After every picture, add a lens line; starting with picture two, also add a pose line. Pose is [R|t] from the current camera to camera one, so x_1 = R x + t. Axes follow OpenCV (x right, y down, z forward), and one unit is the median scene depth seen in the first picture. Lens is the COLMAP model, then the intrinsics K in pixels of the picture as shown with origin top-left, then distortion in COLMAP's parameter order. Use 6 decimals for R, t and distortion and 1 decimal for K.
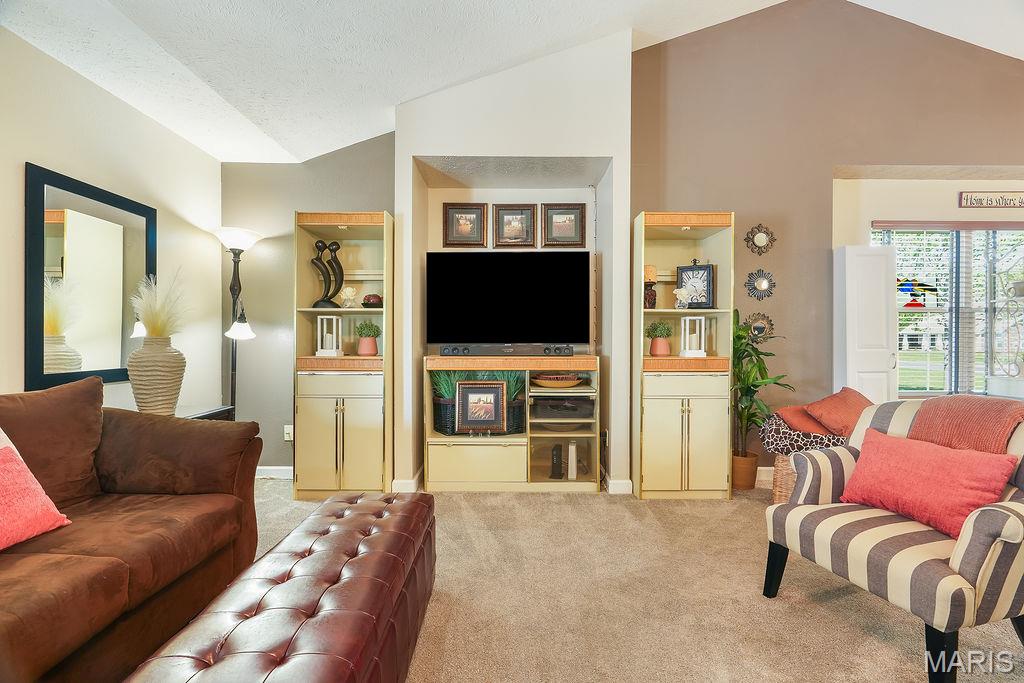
lens RADIAL K [[464.5, 0, 512.0], [0, 464.5, 341.5], [0, 0, 1]] dist [-0.001083, -0.000138]
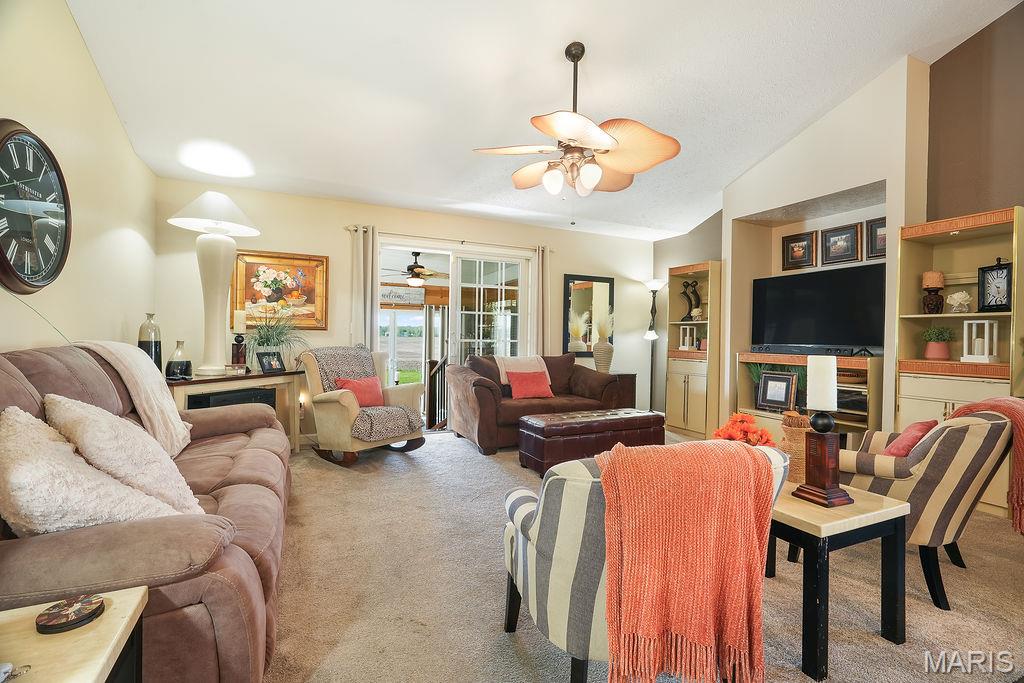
lens RADIAL K [[464.5, 0, 512.0], [0, 464.5, 341.5], [0, 0, 1]] dist [-0.001083, -0.000138]
pose [[0.419473, 0.013041, -0.907674, 0.834657], [-0.020958, 0.999769, 0.004679, 0.005902], [0.907526, 0.017060, 0.419649, -0.268889]]
